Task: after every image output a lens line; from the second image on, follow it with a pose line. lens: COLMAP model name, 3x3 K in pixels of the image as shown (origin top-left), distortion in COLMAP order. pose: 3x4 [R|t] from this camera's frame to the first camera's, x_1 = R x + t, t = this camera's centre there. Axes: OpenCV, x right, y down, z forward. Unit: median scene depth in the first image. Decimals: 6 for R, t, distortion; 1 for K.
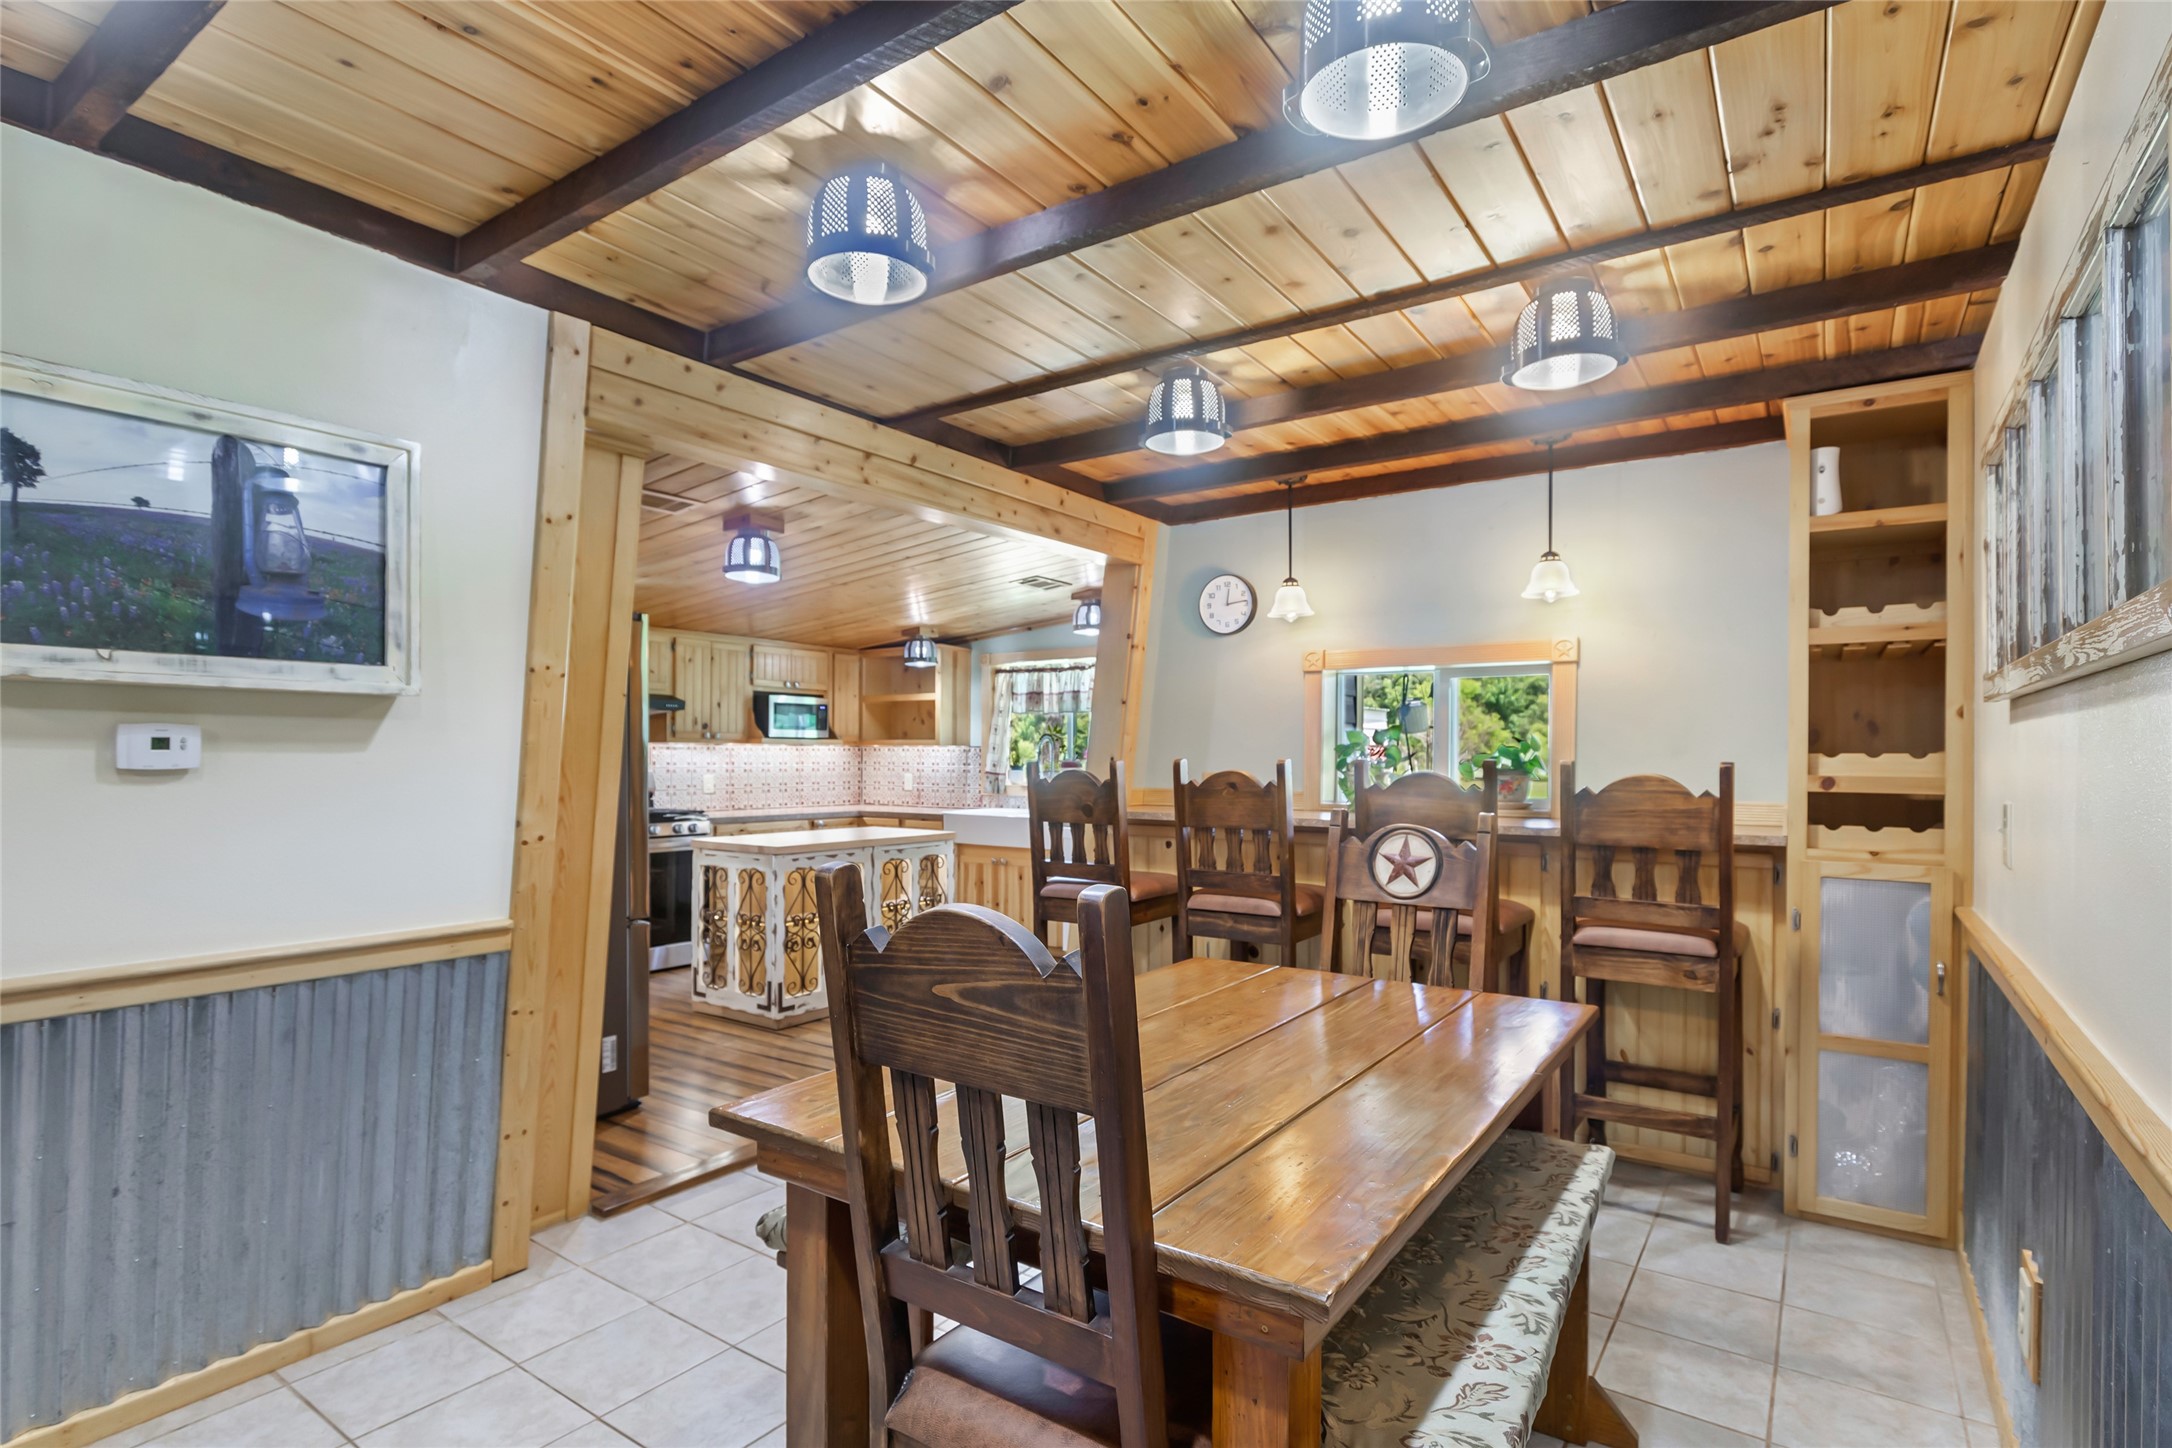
lens RADIAL K [[1065.3, 0, 1158.6], [0, 1065.3, 751.8], [0, 0, 1]] dist [0.054158, 0.000001]
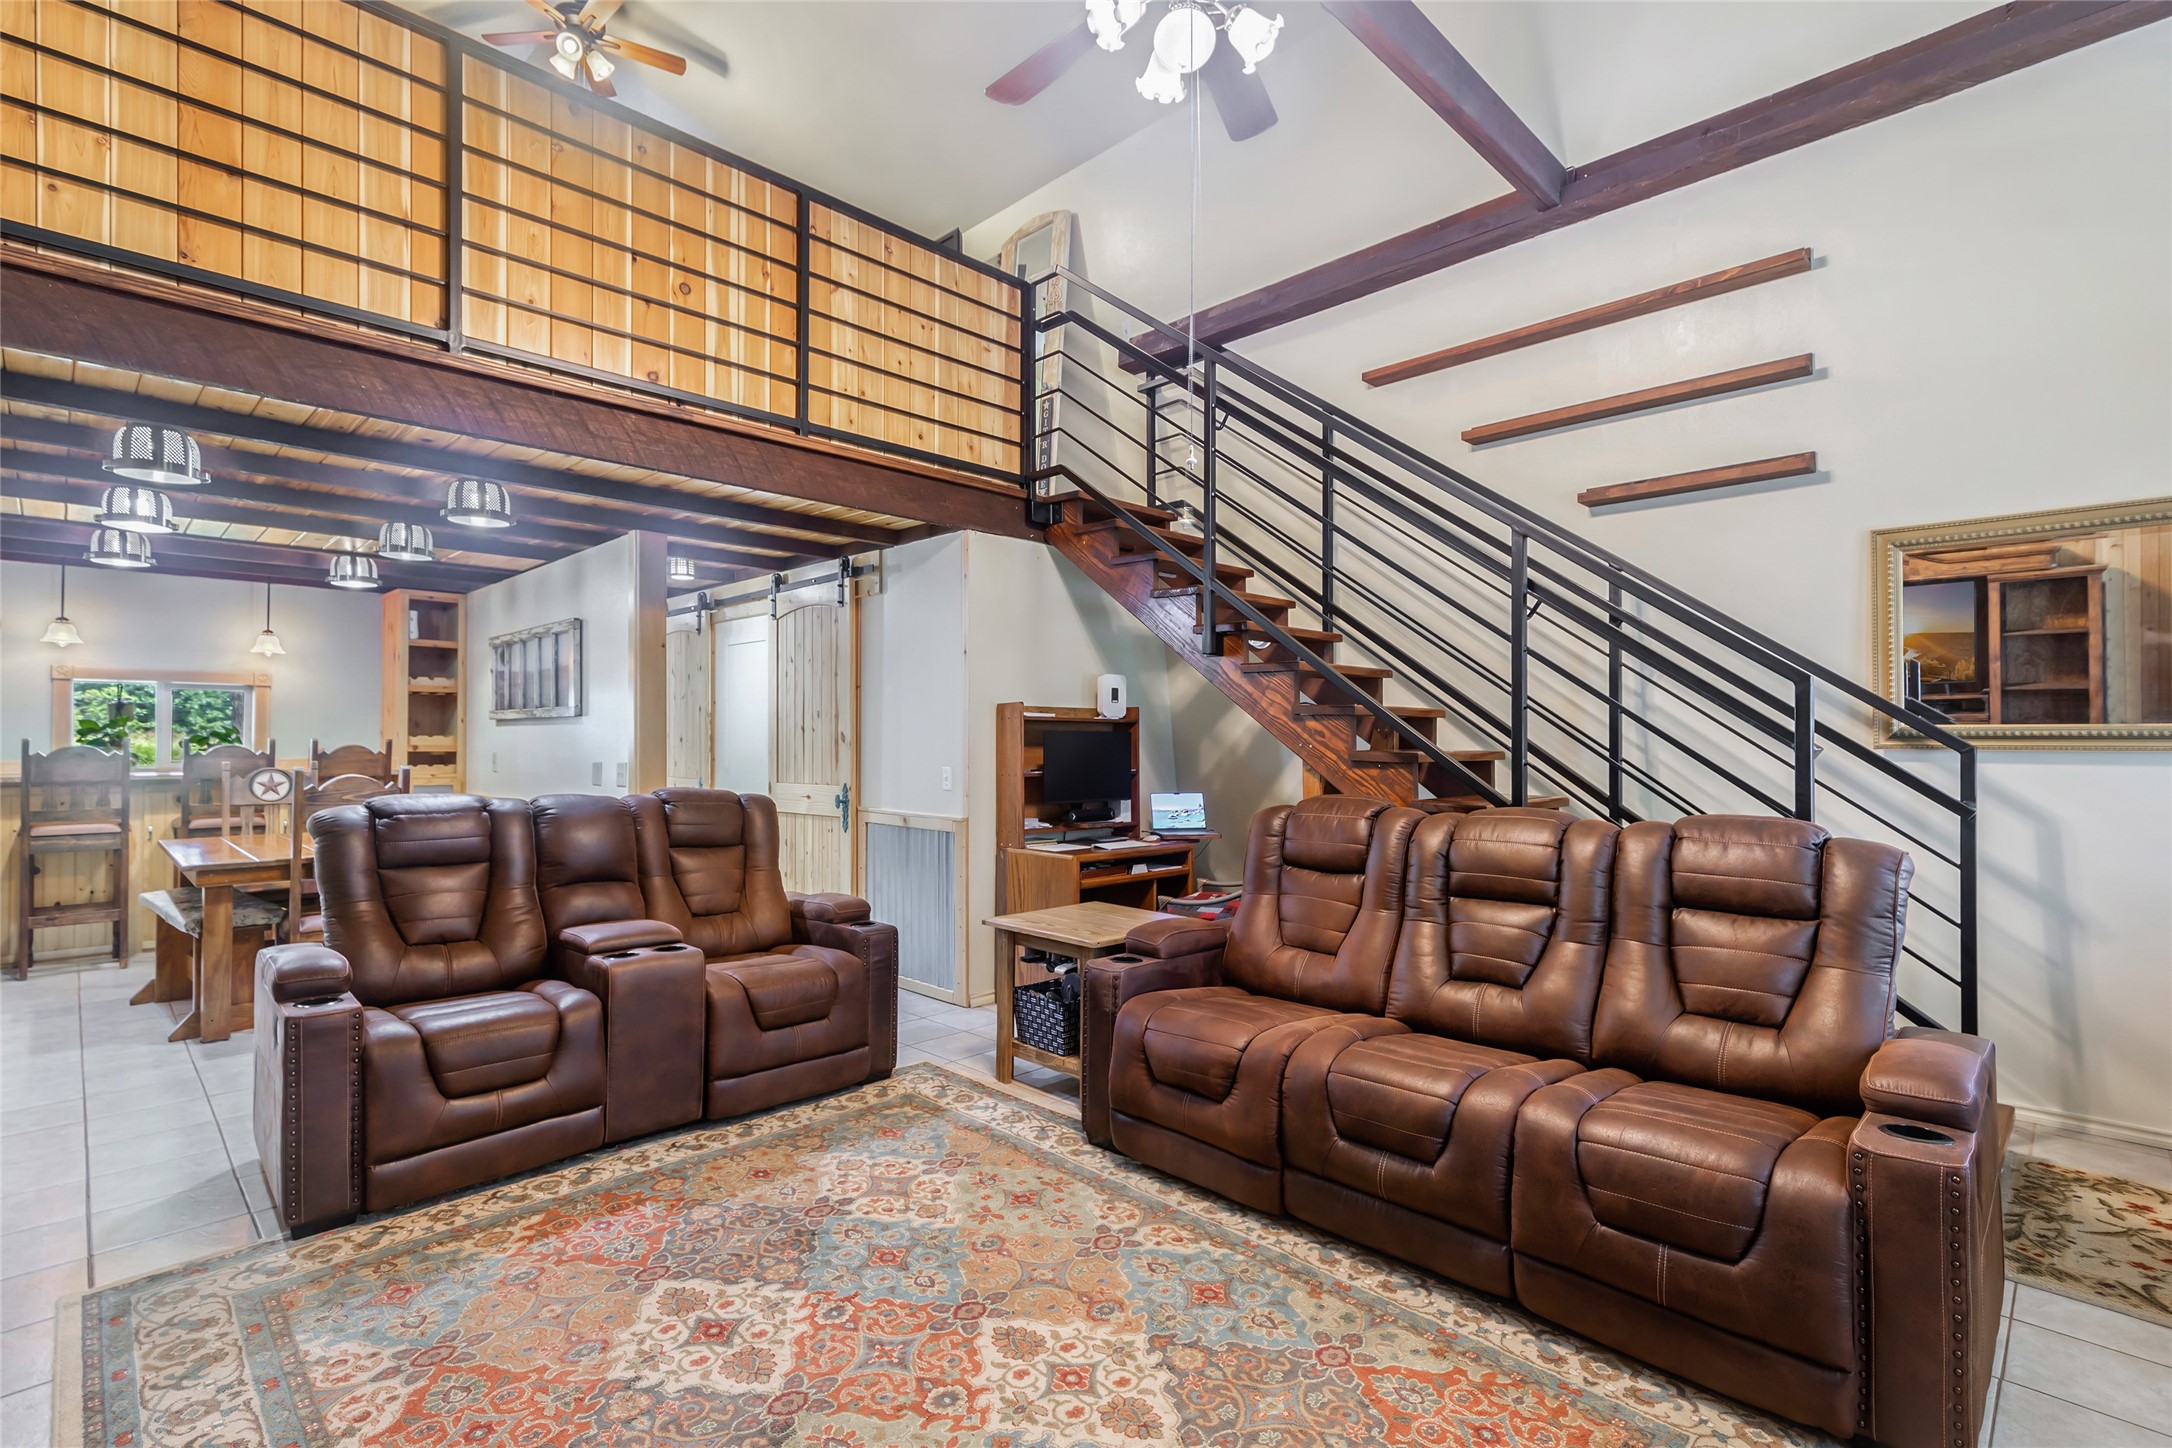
lens RADIAL K [[1006.0, 0, 1131.5], [0, 1006.0, 733.3], [0, 0, 1]] dist [0.002802, -0.005415]
pose [[0.191175, 0.000661, 0.981556, -0.616288], [-0.003362, 0.999994, -0.000019, -0.004109], [-0.981550, -0.003297, 0.191176, -0.480346]]
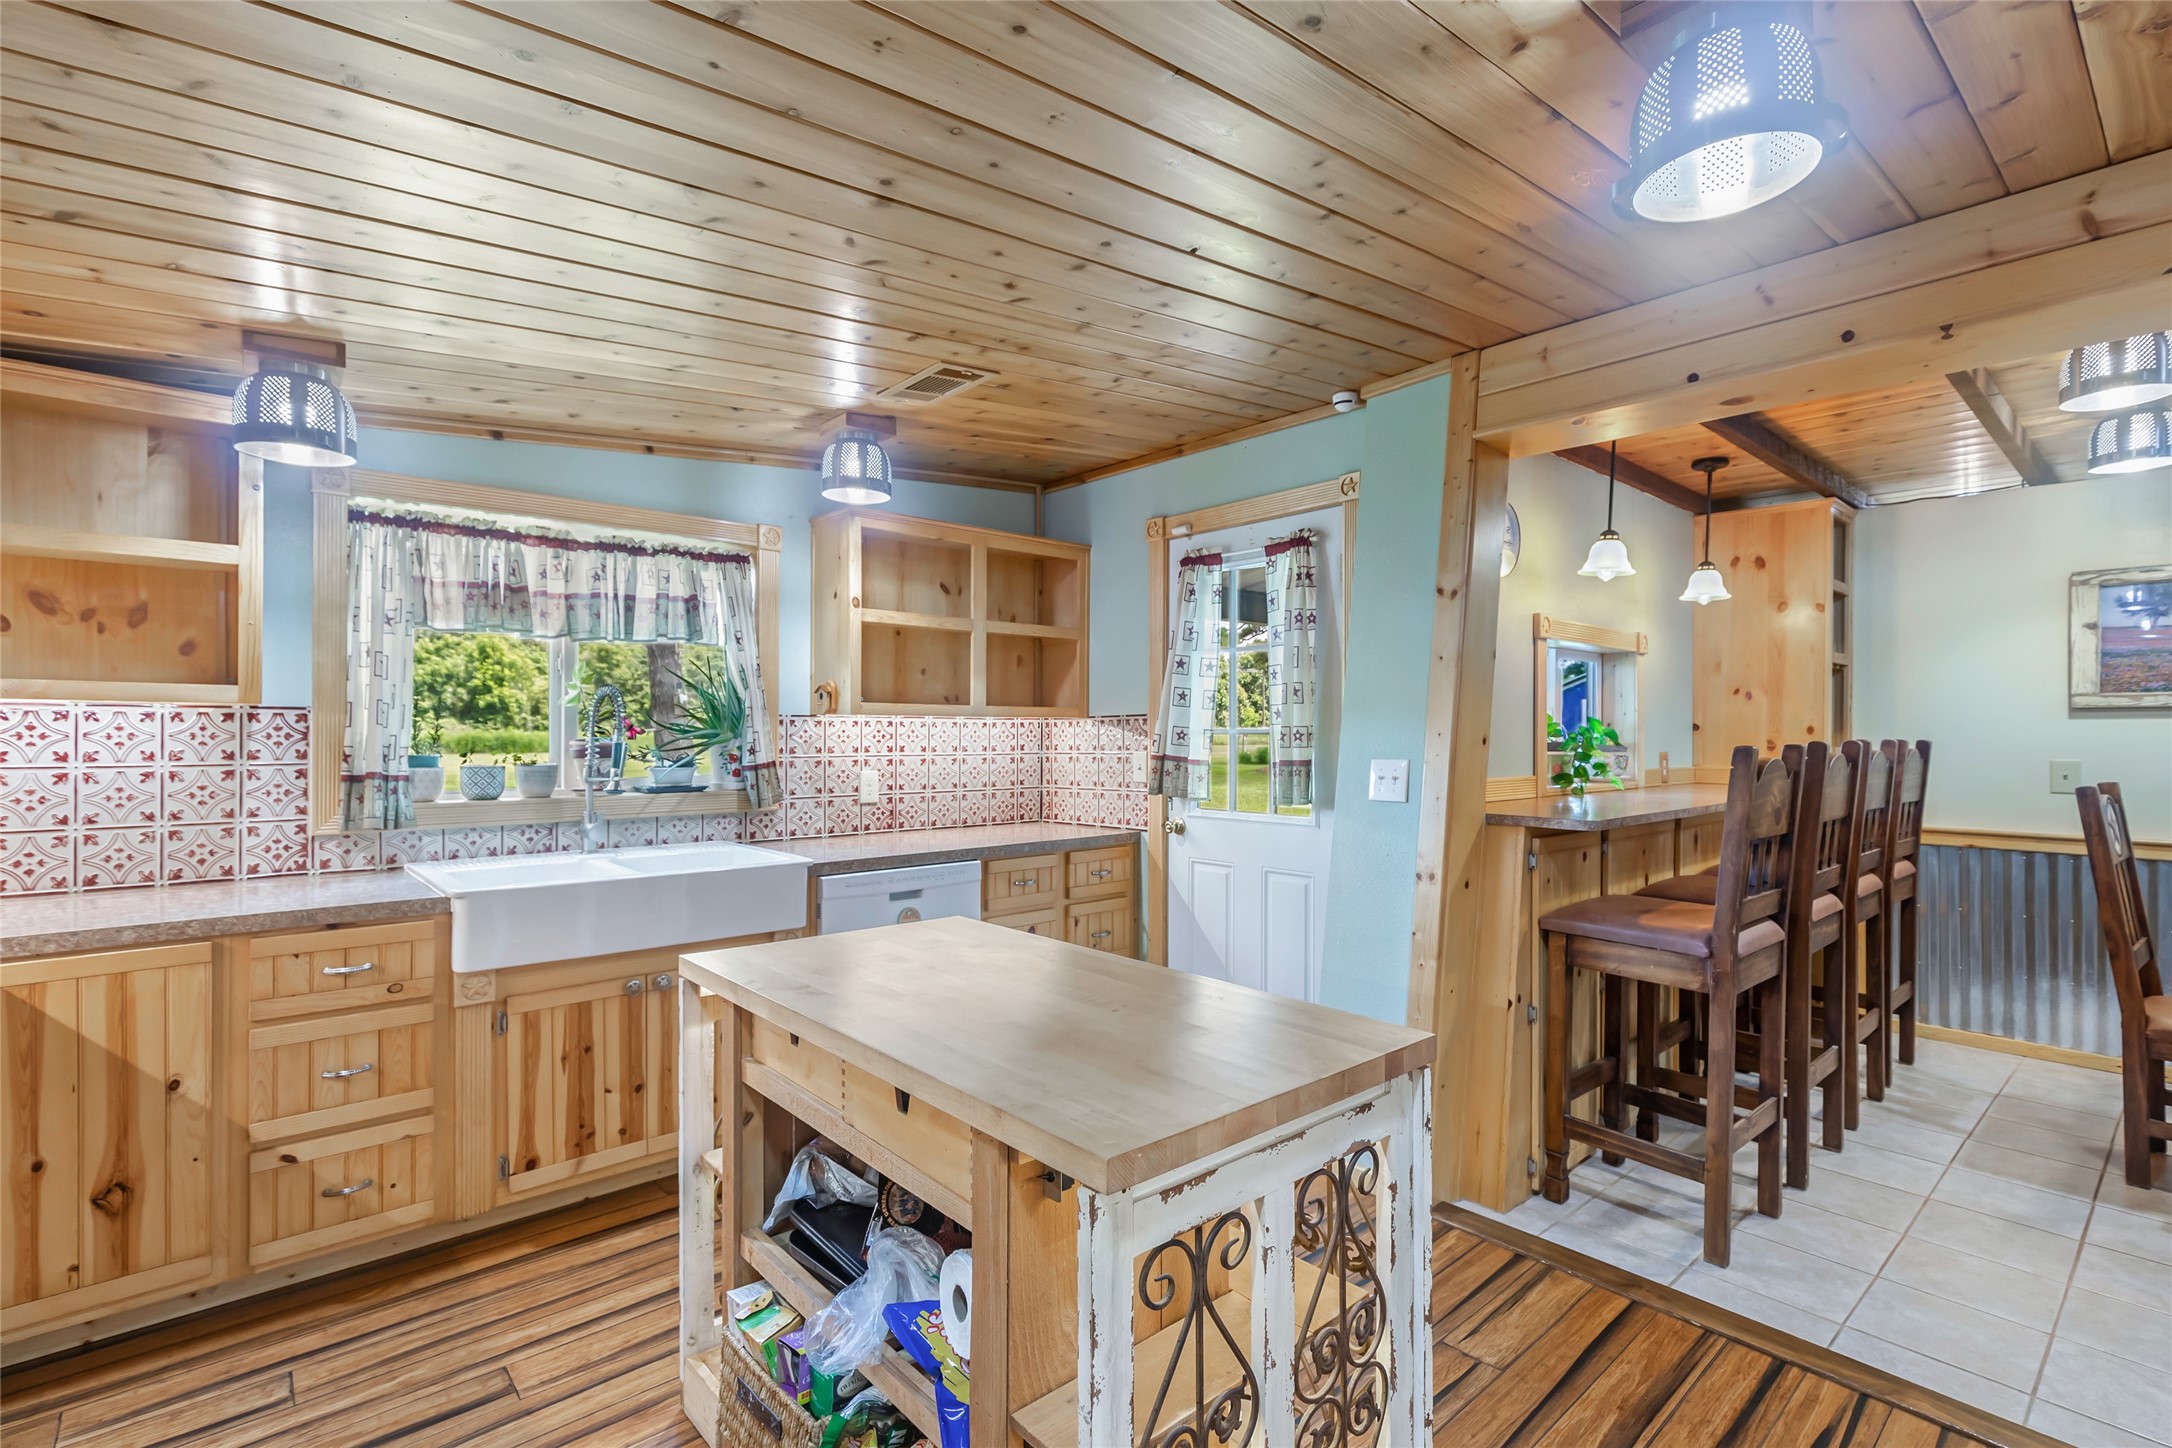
lens RADIAL K [[977.2, 0, 1026.8], [0, 977.2, 727.6], [0, 0, 1]] dist [0.000444, -0.000476]
pose [[0.288937, -0.000303, 0.957348, -0.486742], [-0.007604, 0.999968, 0.002611, -0.000727], [-0.957318, -0.008035, 0.288926, 0.763544]]
